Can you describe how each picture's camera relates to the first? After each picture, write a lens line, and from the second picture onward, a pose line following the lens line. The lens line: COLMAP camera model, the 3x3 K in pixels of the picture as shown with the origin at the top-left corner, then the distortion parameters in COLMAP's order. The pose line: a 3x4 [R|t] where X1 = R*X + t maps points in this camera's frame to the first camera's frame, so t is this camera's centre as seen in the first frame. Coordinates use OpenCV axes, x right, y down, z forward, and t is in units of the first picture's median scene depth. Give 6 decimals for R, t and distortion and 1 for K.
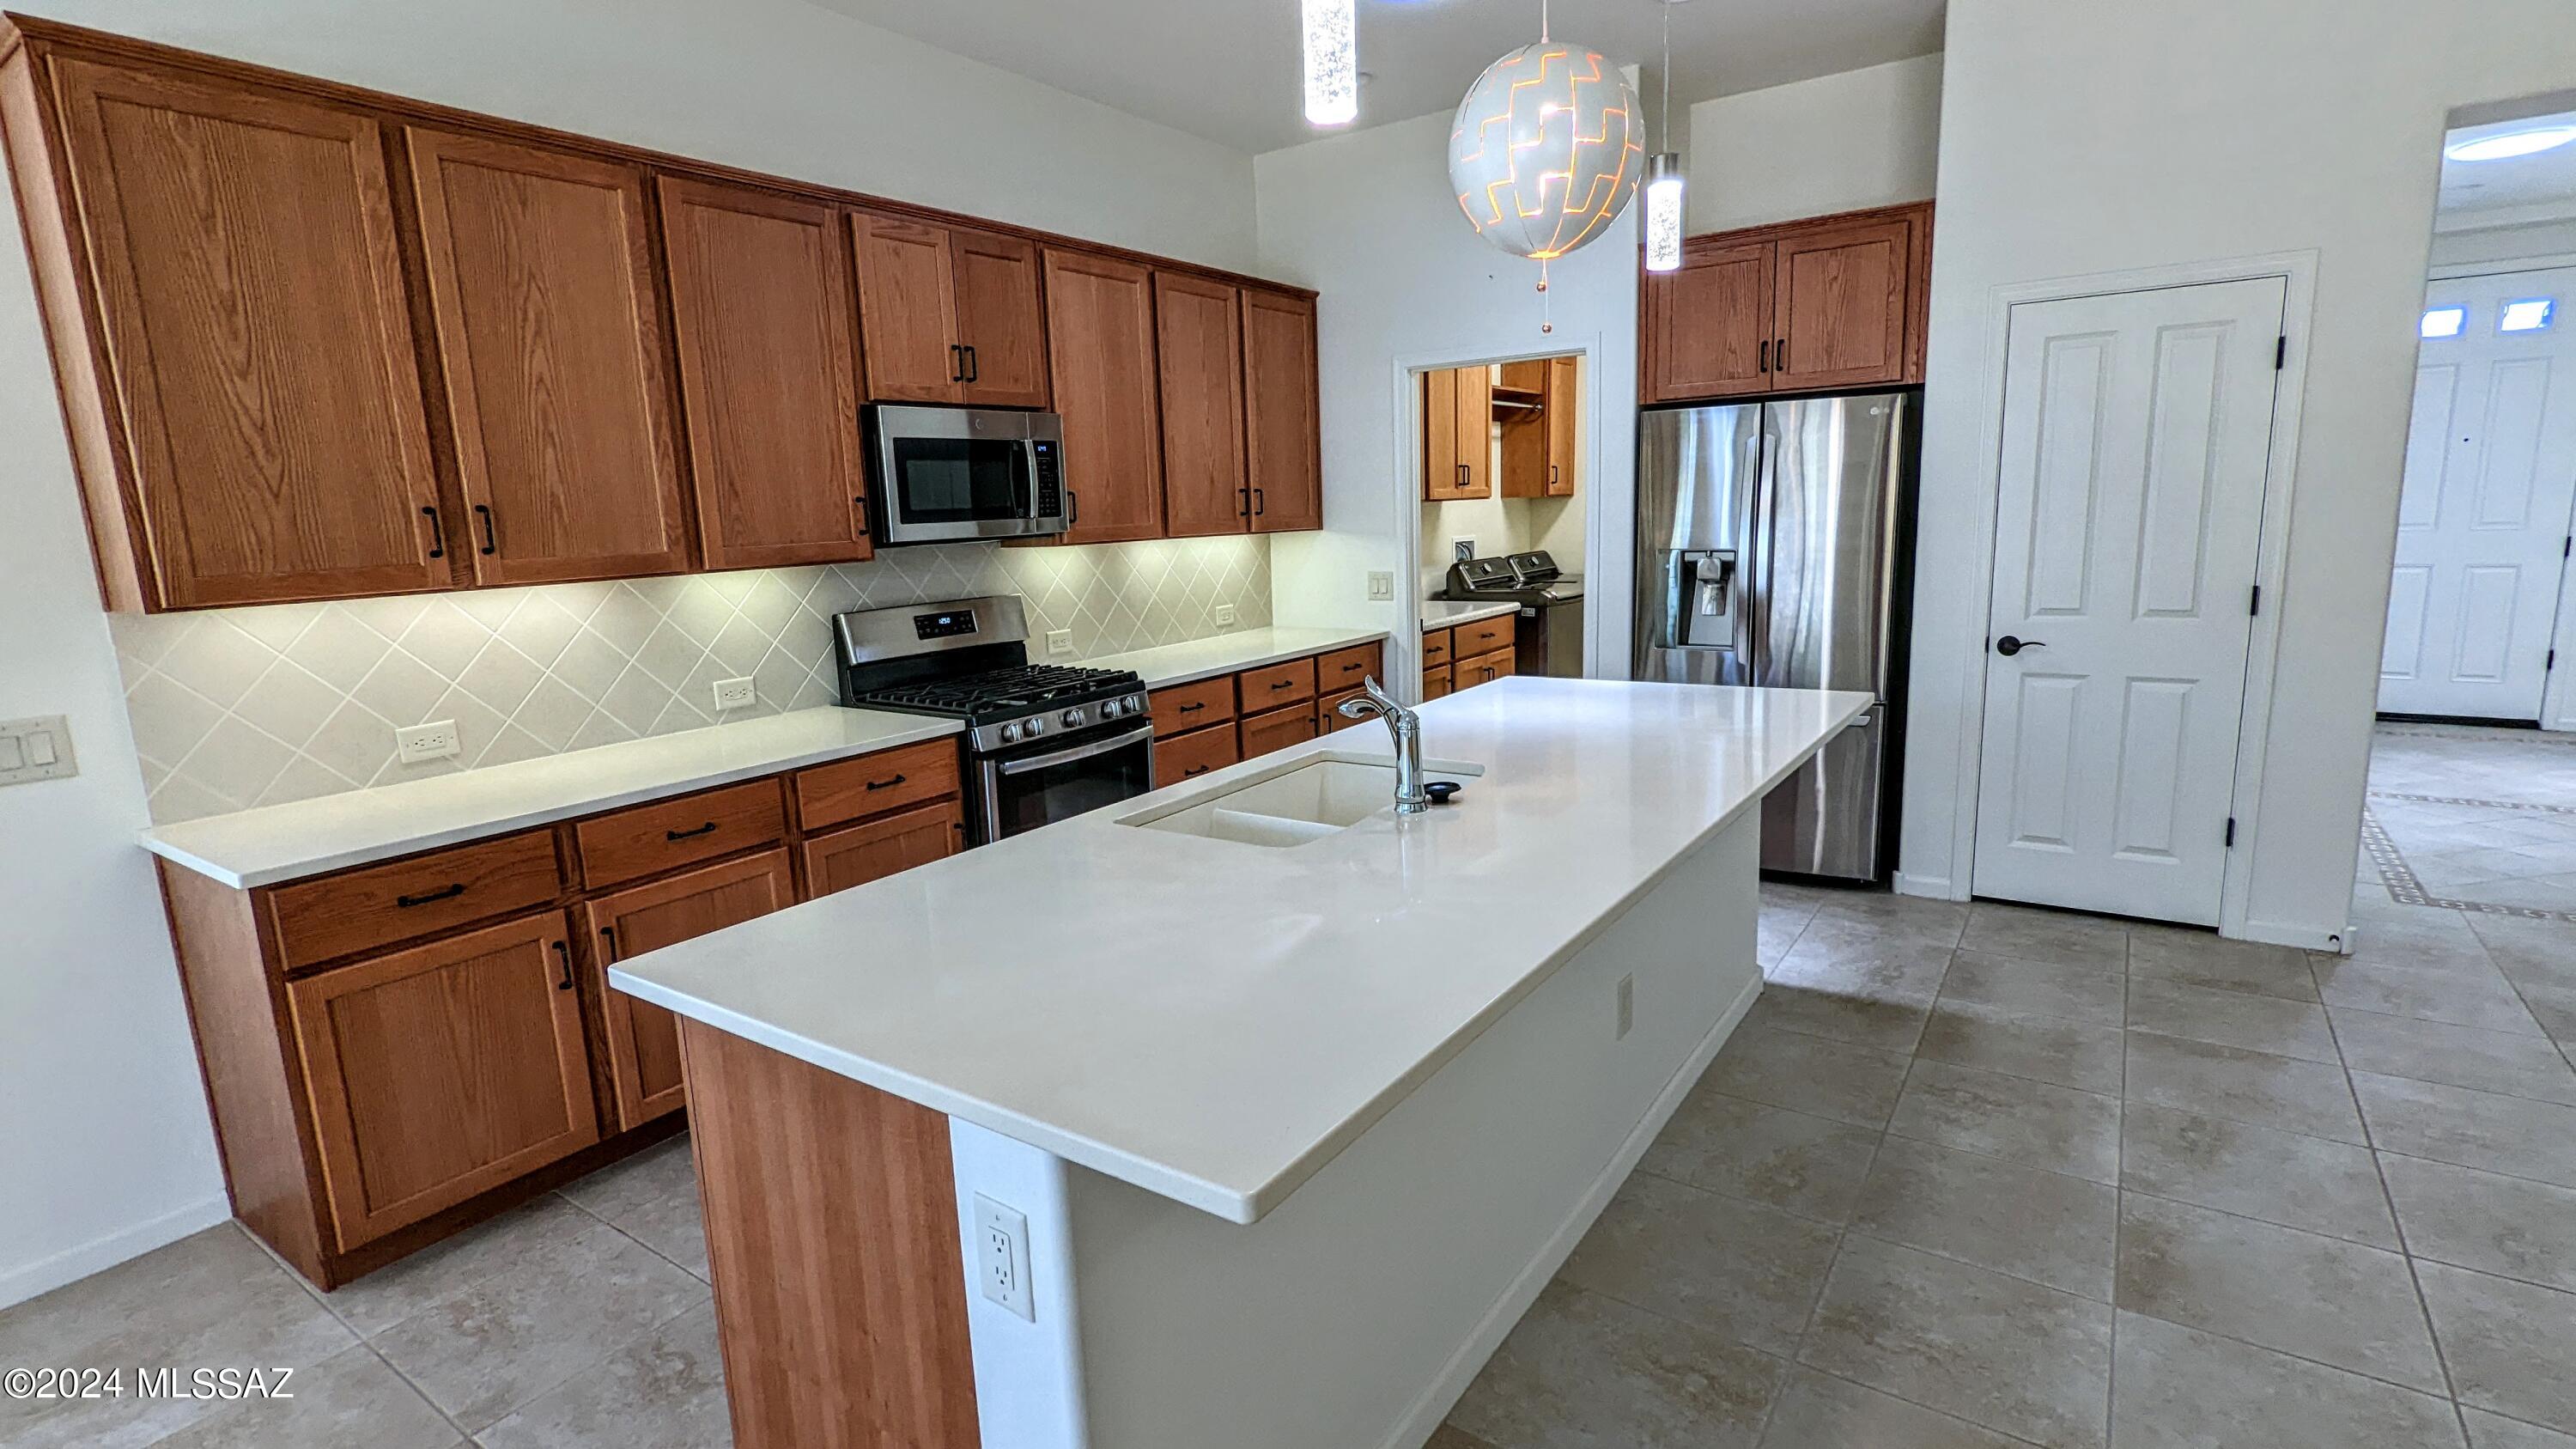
lens RADIAL K [[1221.2, 0, 1279.5], [0, 1221.2, 732.2], [0, 0, 1]] dist [-0.002442, 0.000860]
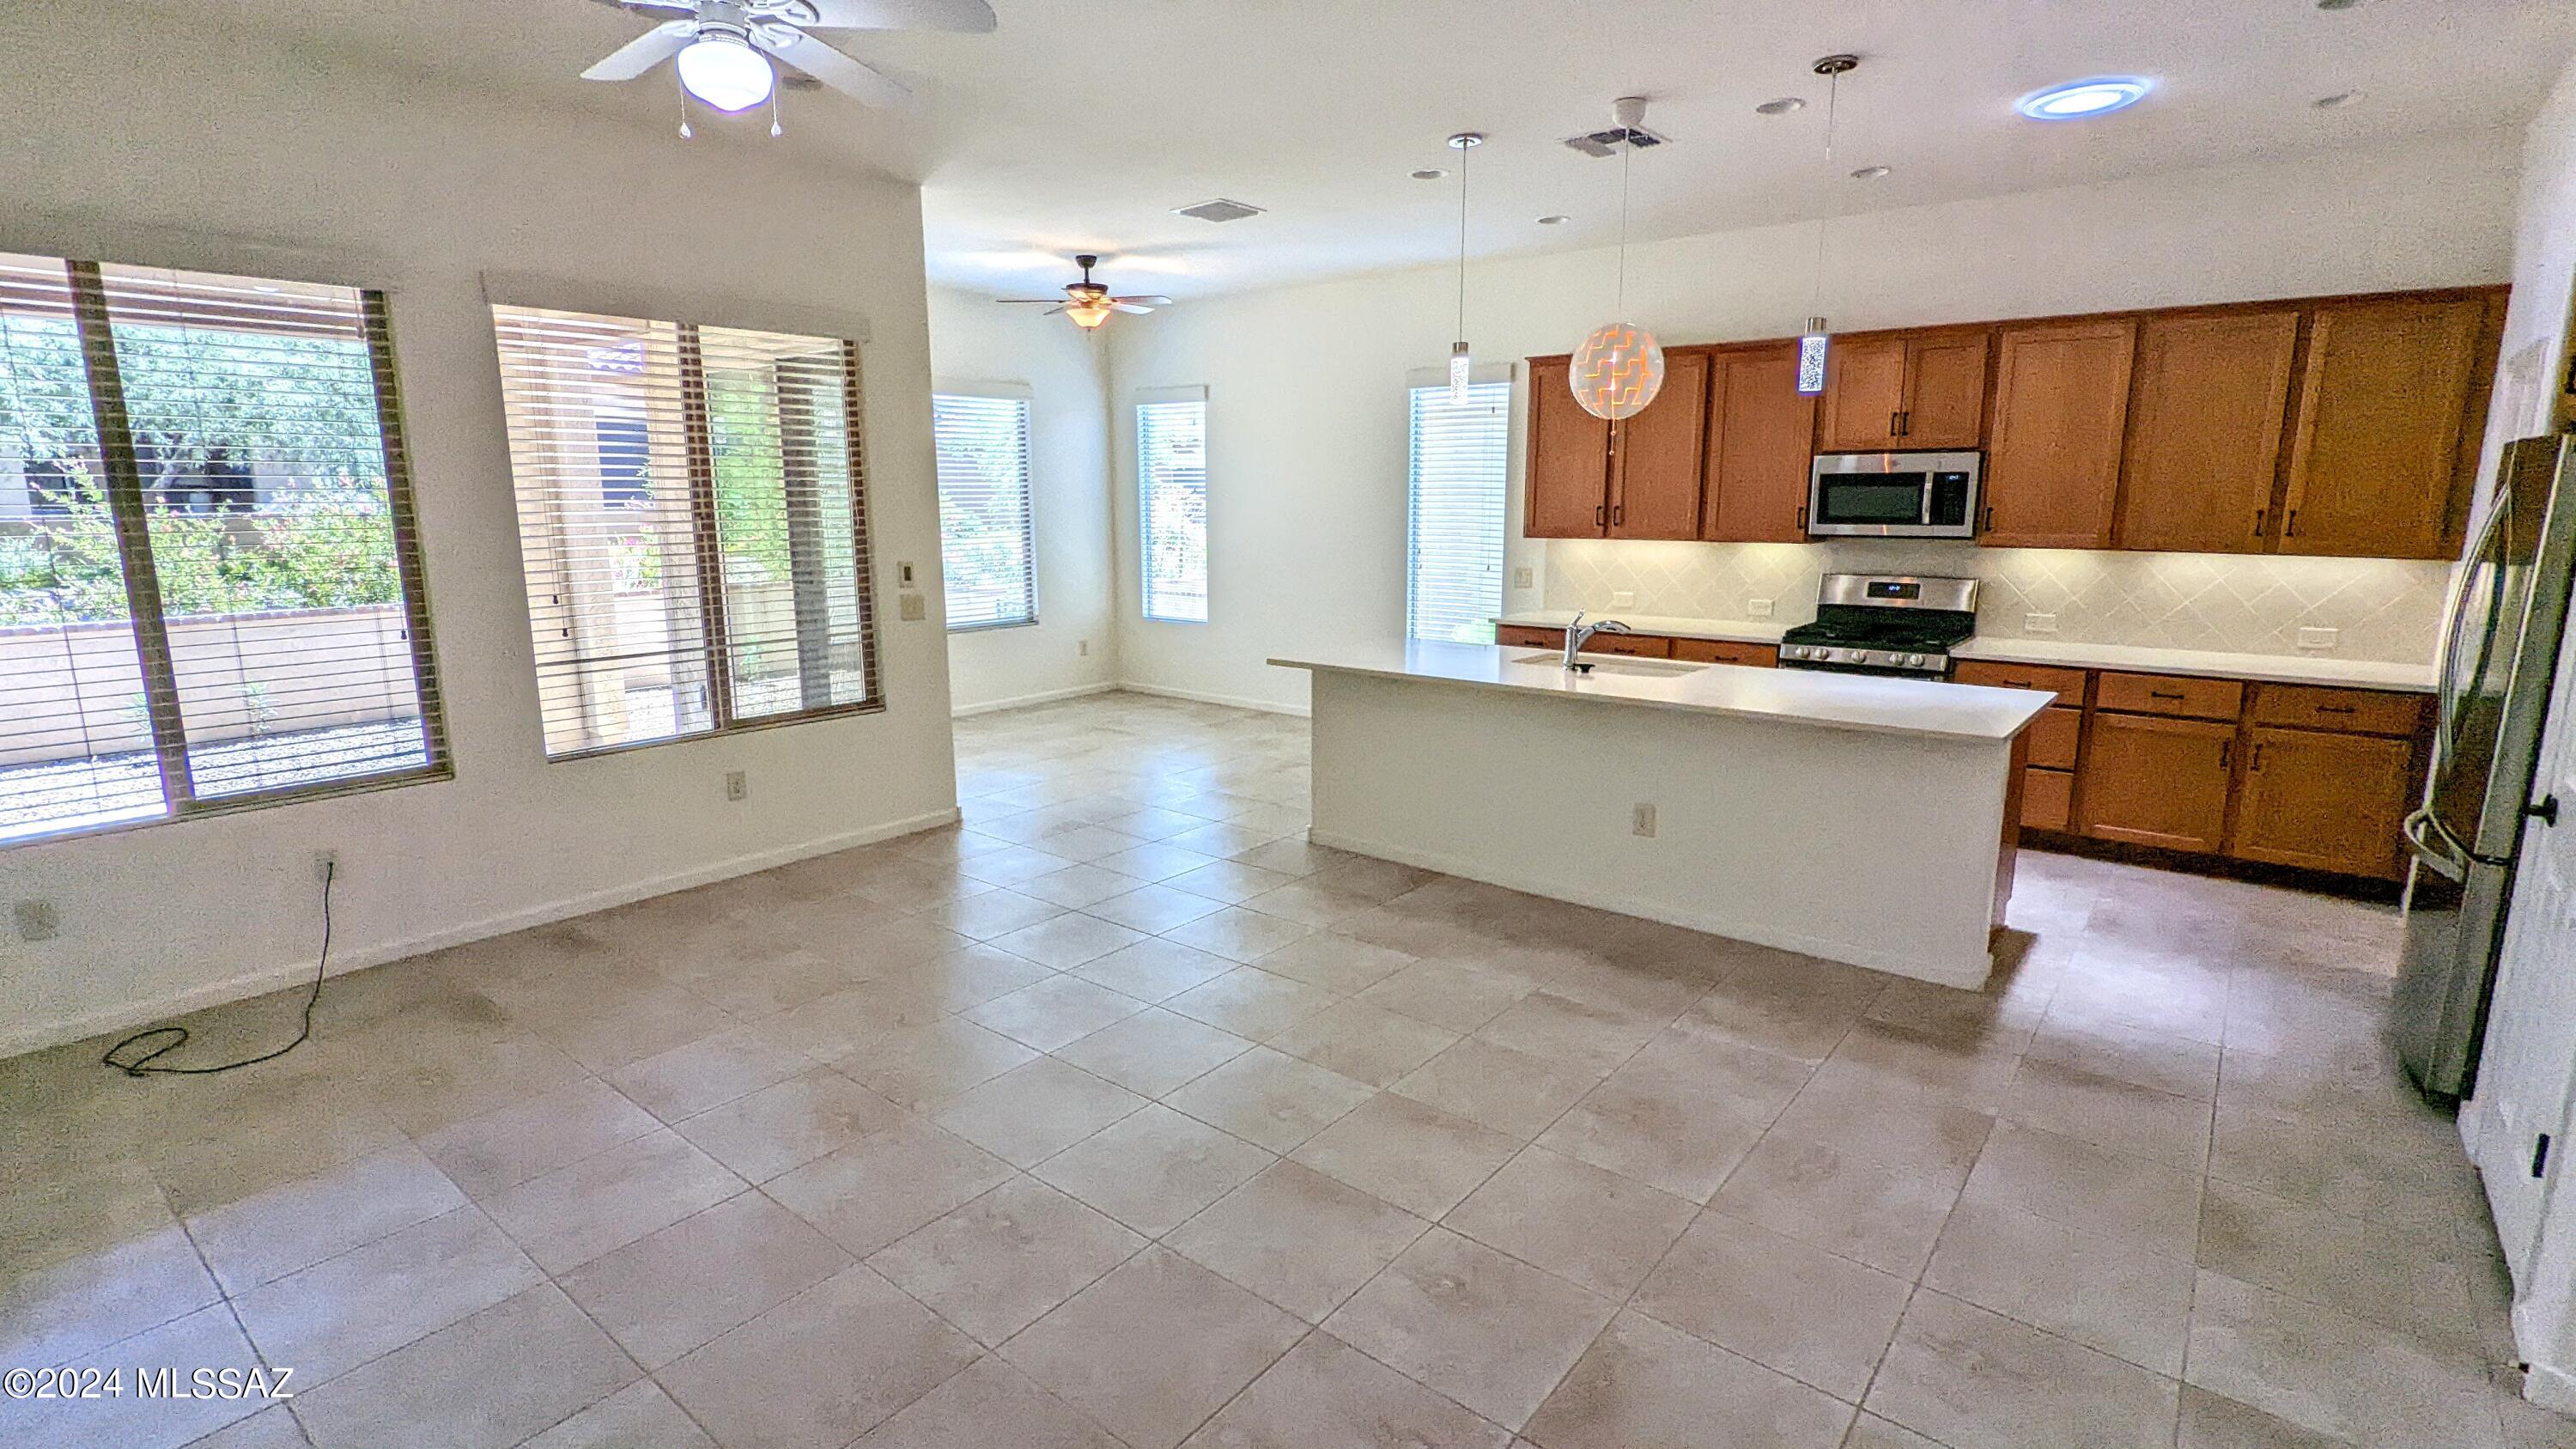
lens RADIAL K [[1221.2, 0, 1279.5], [0, 1221.2, 732.2], [0, 0, 1]] dist [-0.002442, 0.000860]
pose [[-0.073109, 0.232469, -0.969852, 1.499523], [-0.178111, 0.953778, 0.242042, -0.174546], [0.981291, 0.190437, -0.028325, 0.369097]]
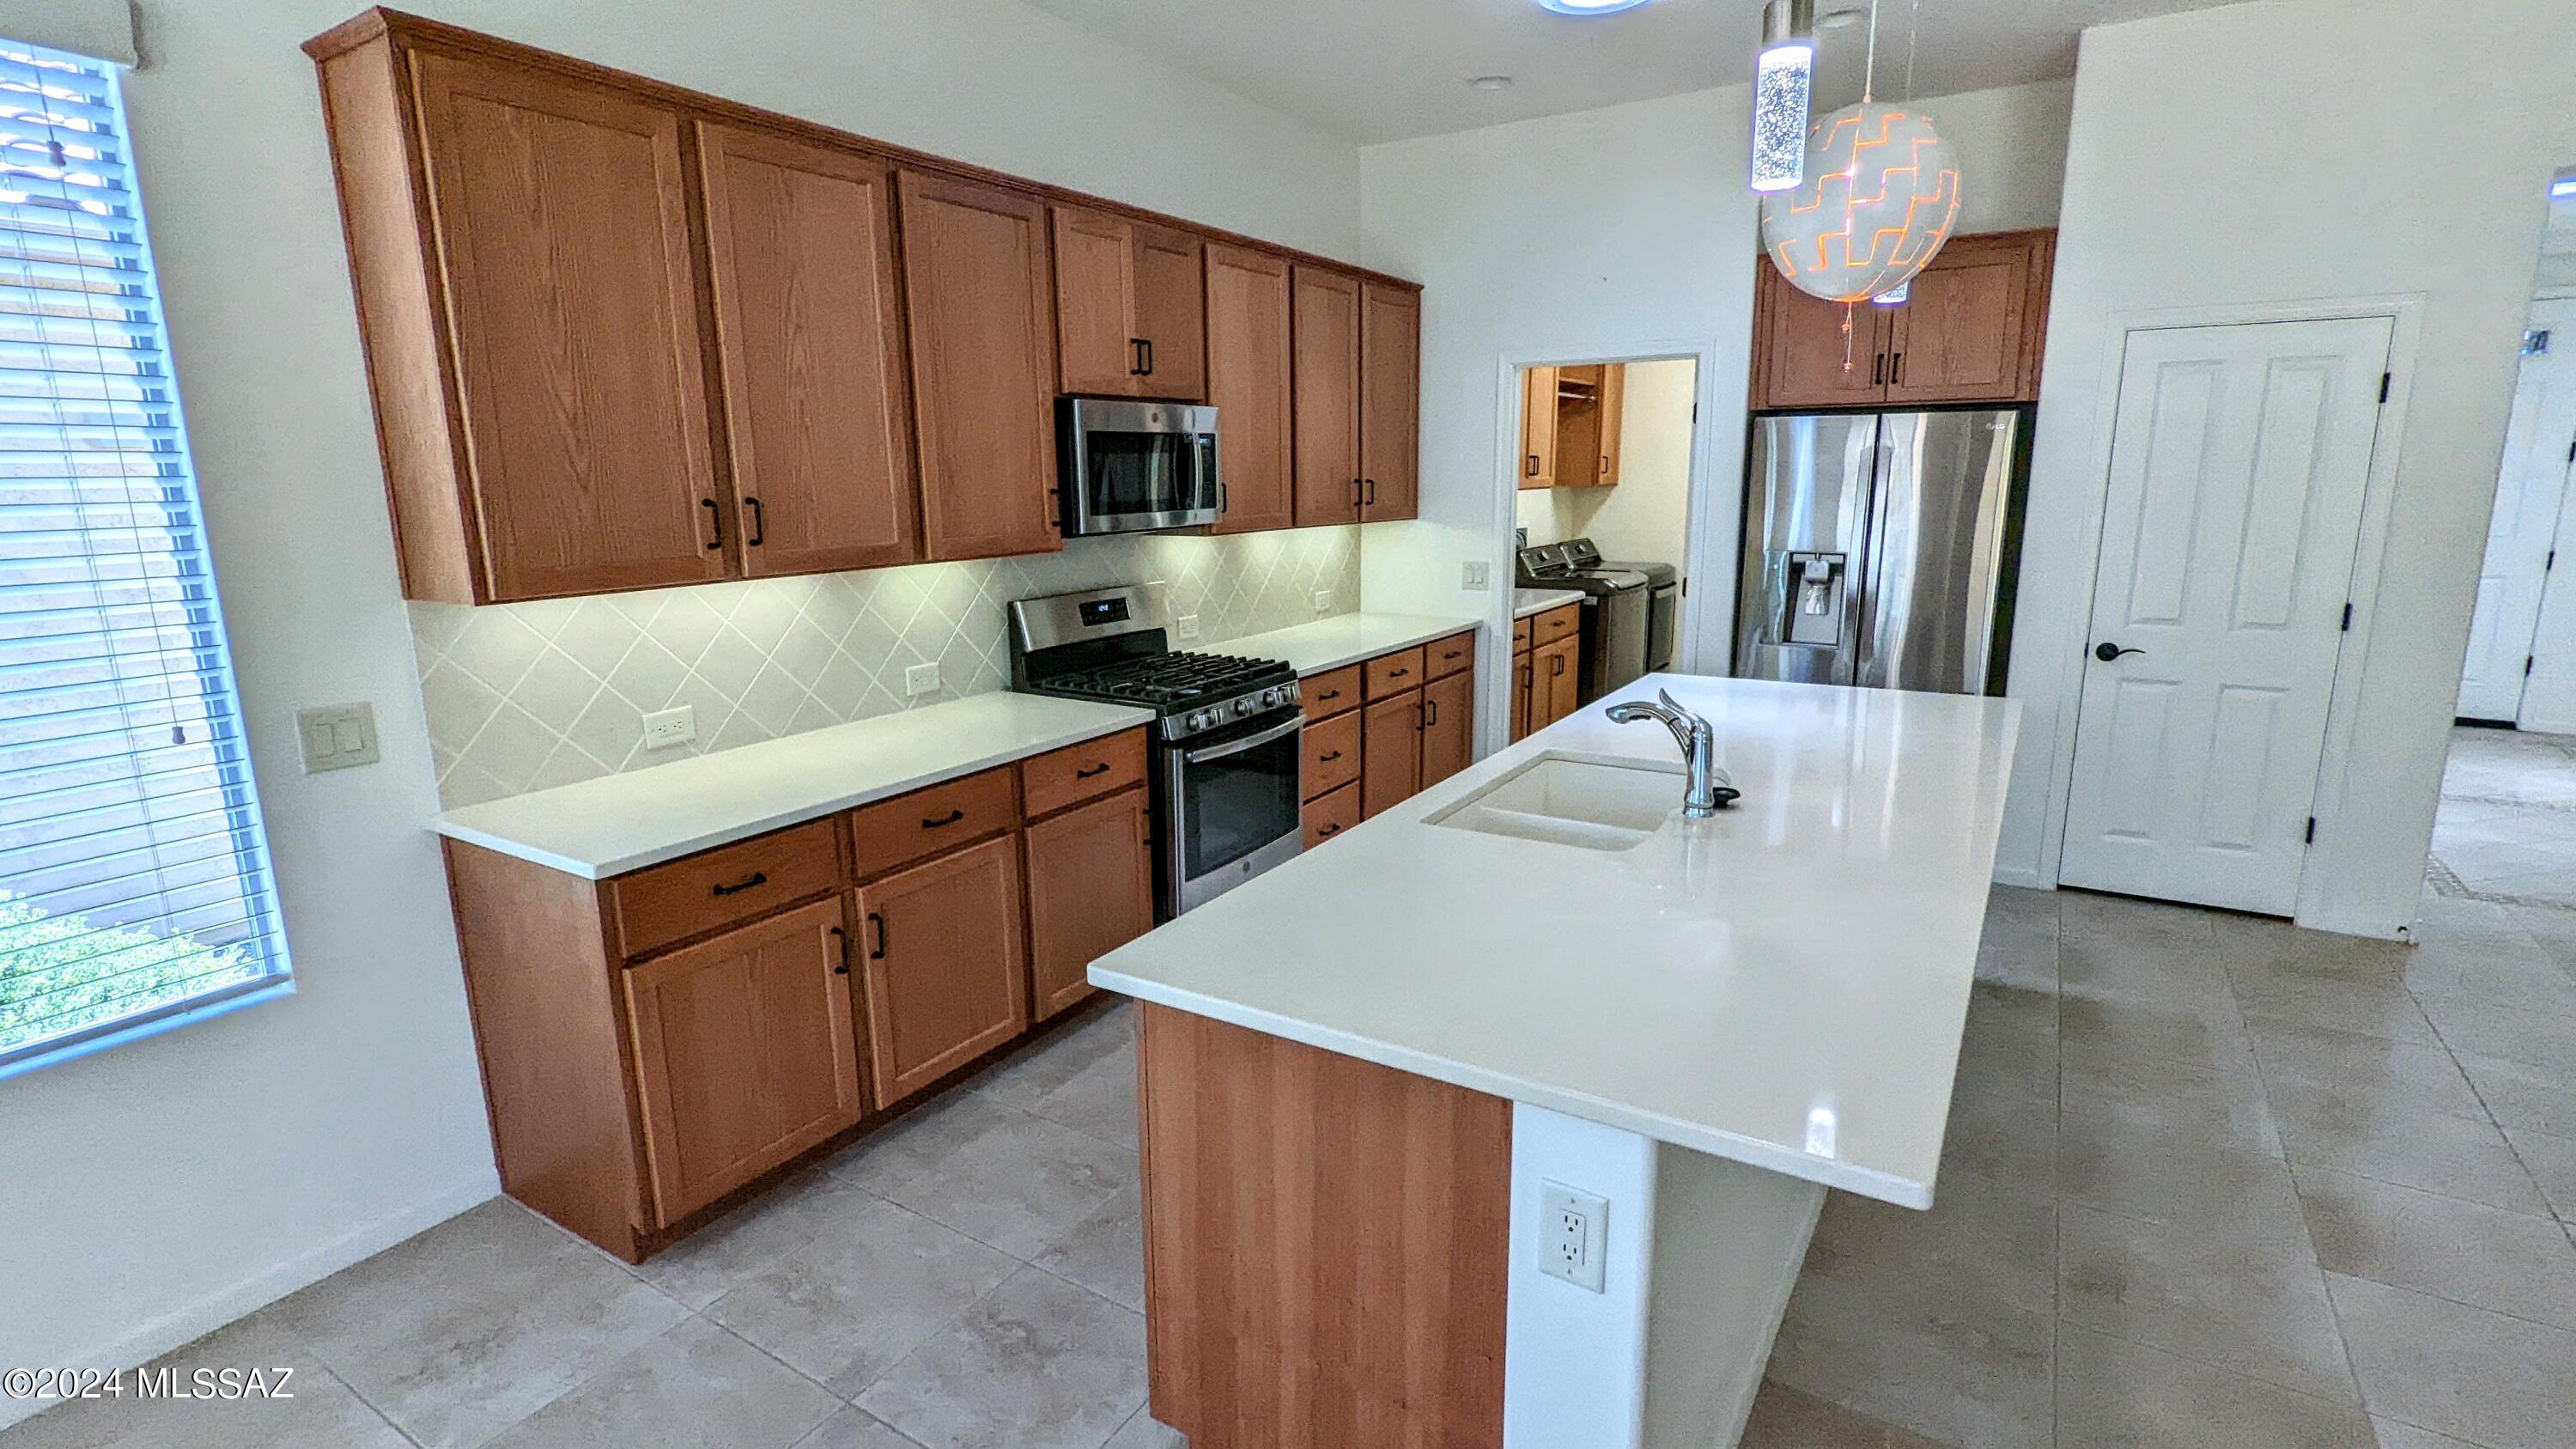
lens RADIAL K [[1221.2, 0, 1279.5], [0, 1221.2, 732.2], [0, 0, 1]] dist [-0.002442, 0.000860]
pose [[0.998571, 0.015470, 0.051144, -0.203849], [-0.016850, 0.999502, 0.026664, -0.019876], [-0.050706, -0.027488, 0.998335, -0.031461]]
